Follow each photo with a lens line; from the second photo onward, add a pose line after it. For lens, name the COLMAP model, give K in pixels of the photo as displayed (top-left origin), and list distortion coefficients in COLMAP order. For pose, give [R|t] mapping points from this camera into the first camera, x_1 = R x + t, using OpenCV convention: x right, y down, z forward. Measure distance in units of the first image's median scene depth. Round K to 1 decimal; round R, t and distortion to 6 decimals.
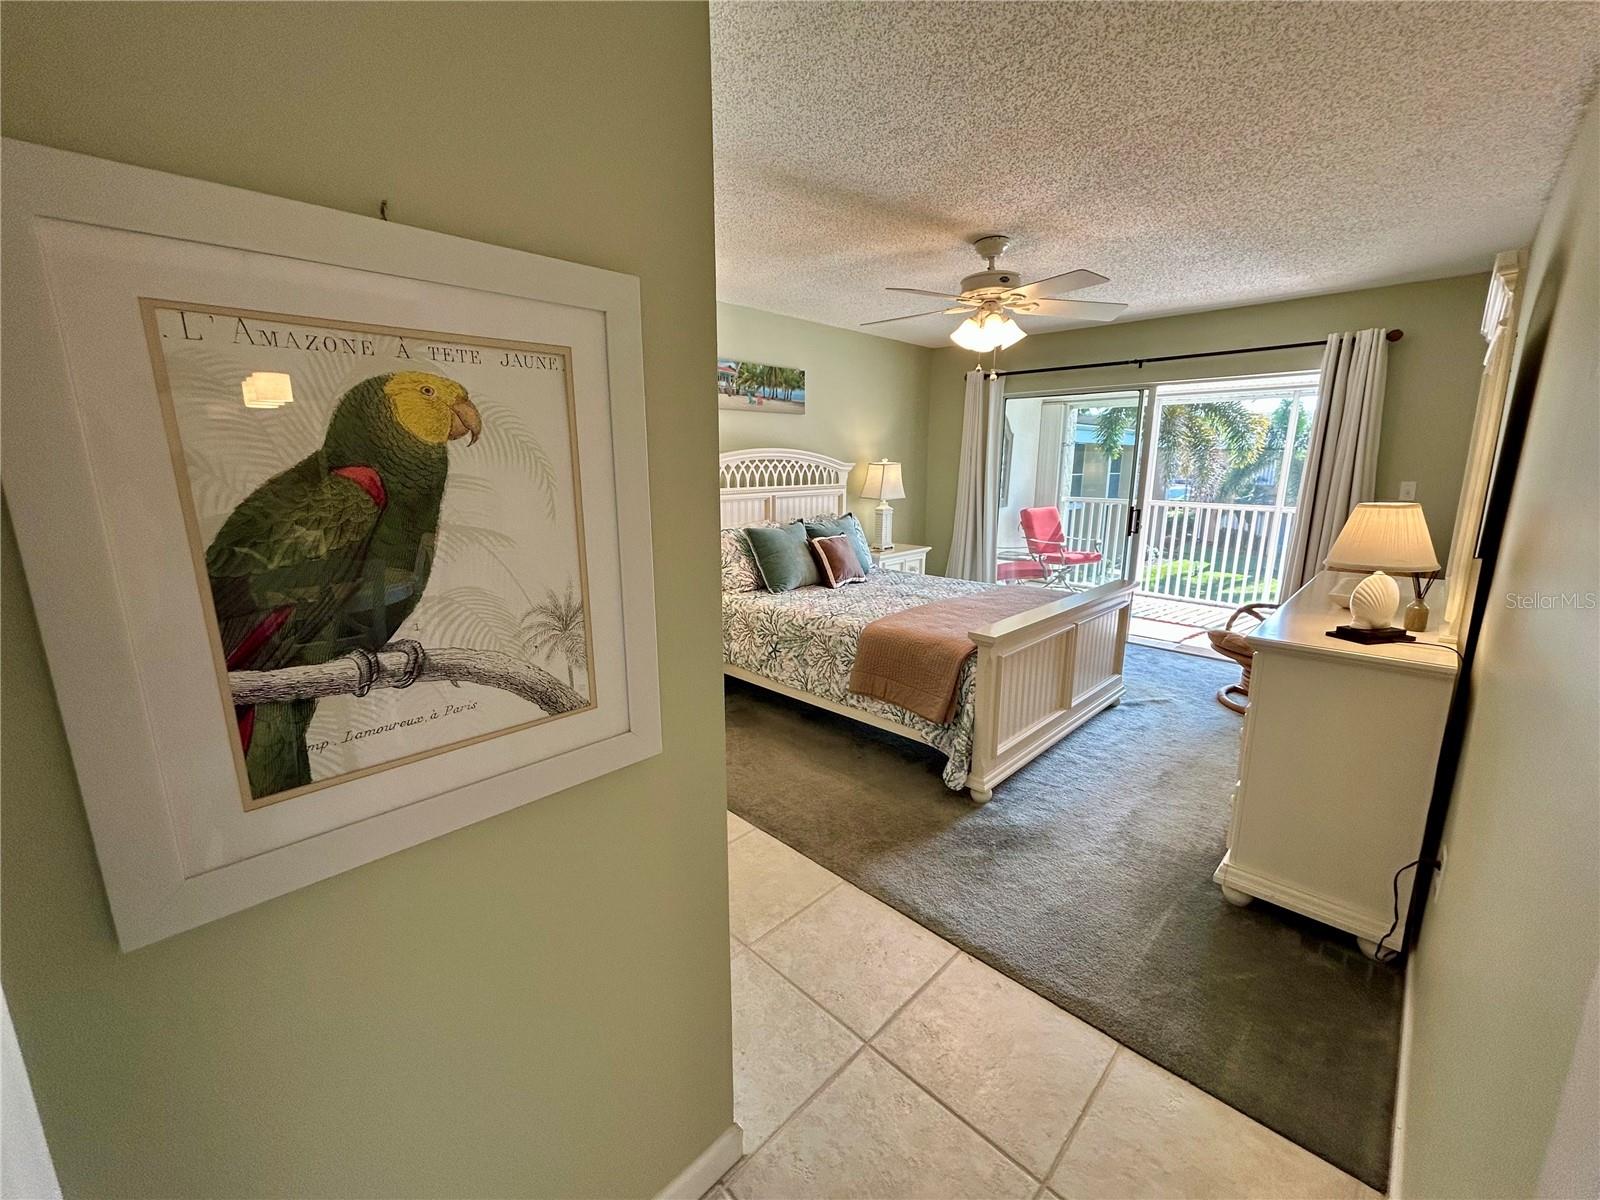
lens RADIAL K [[646.1, 0, 799.7], [0, 646.1, 594.3], [0, 0, 1]] dist [-0.000559, 0.000623]
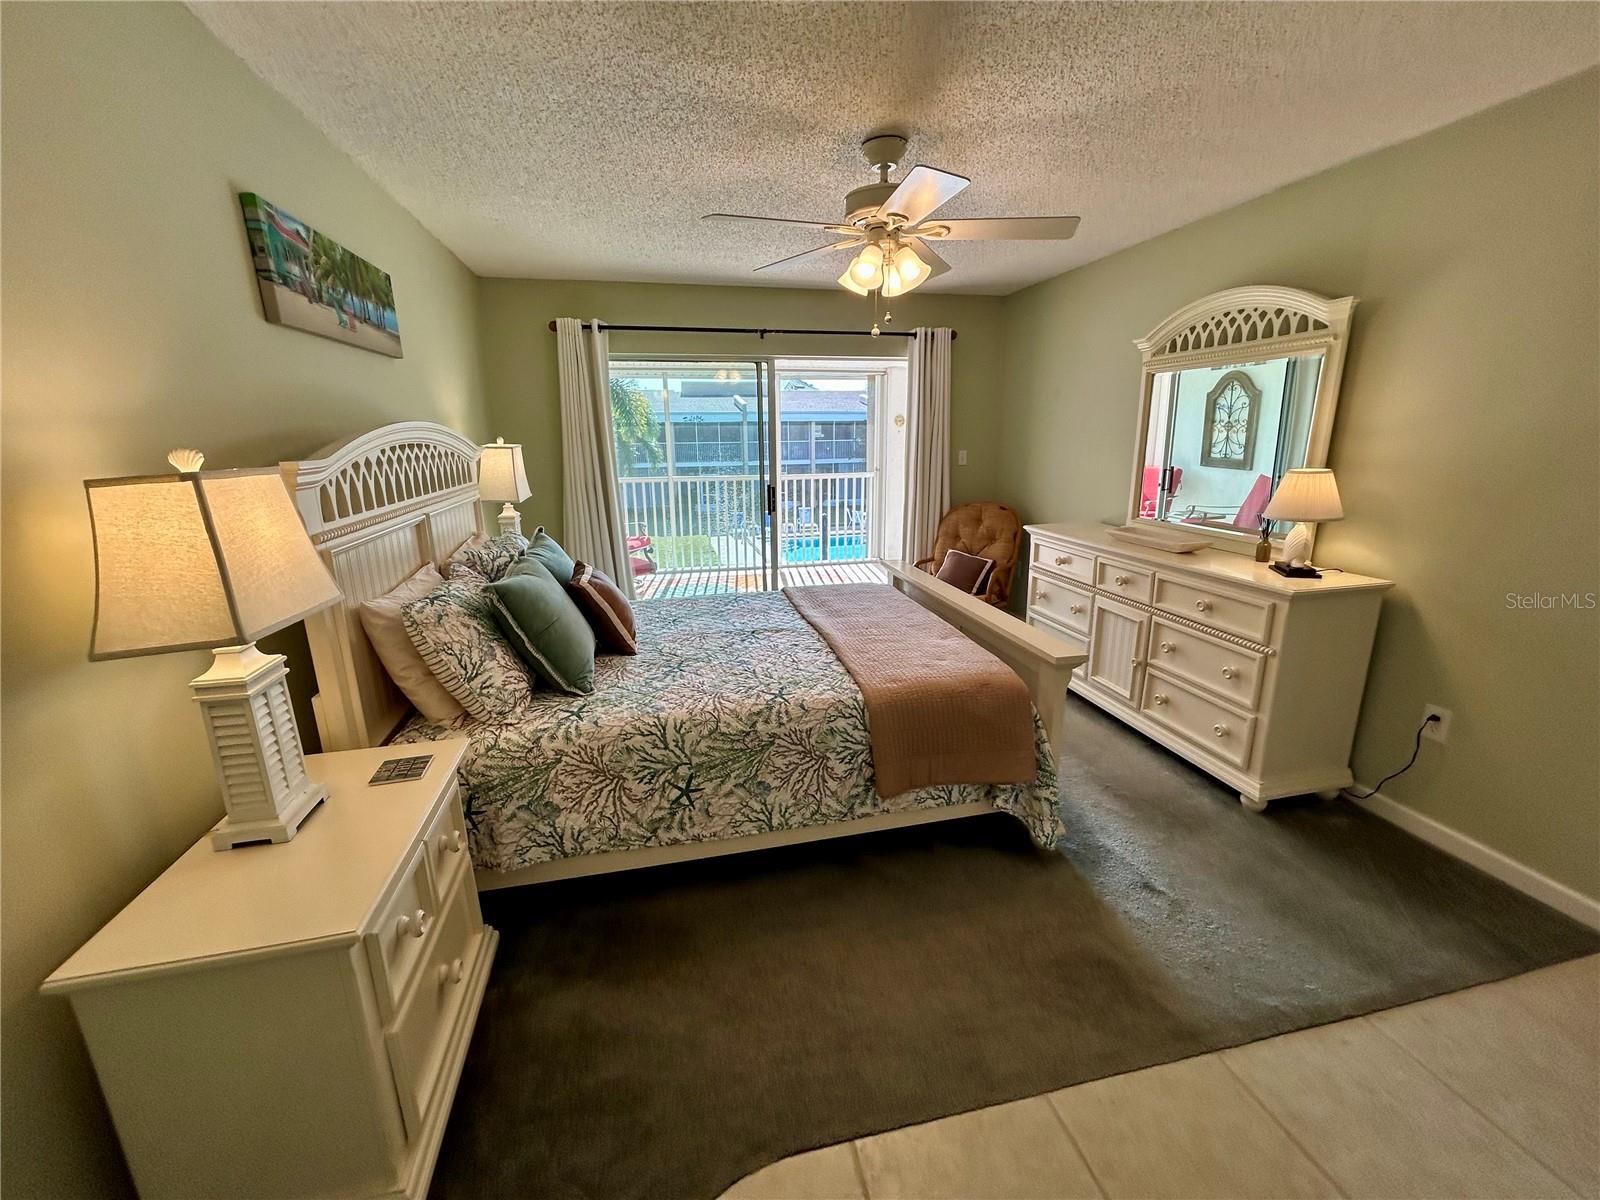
lens RADIAL K [[646.1, 0, 799.7], [0, 646.1, 594.3], [0, 0, 1]] dist [-0.000559, 0.000623]
pose [[0.538995, -0.211764, 0.815255, -0.399822], [0.181116, 0.974379, 0.133355, -0.133598], [-0.822607, 0.075778, 0.563539, 0.593251]]
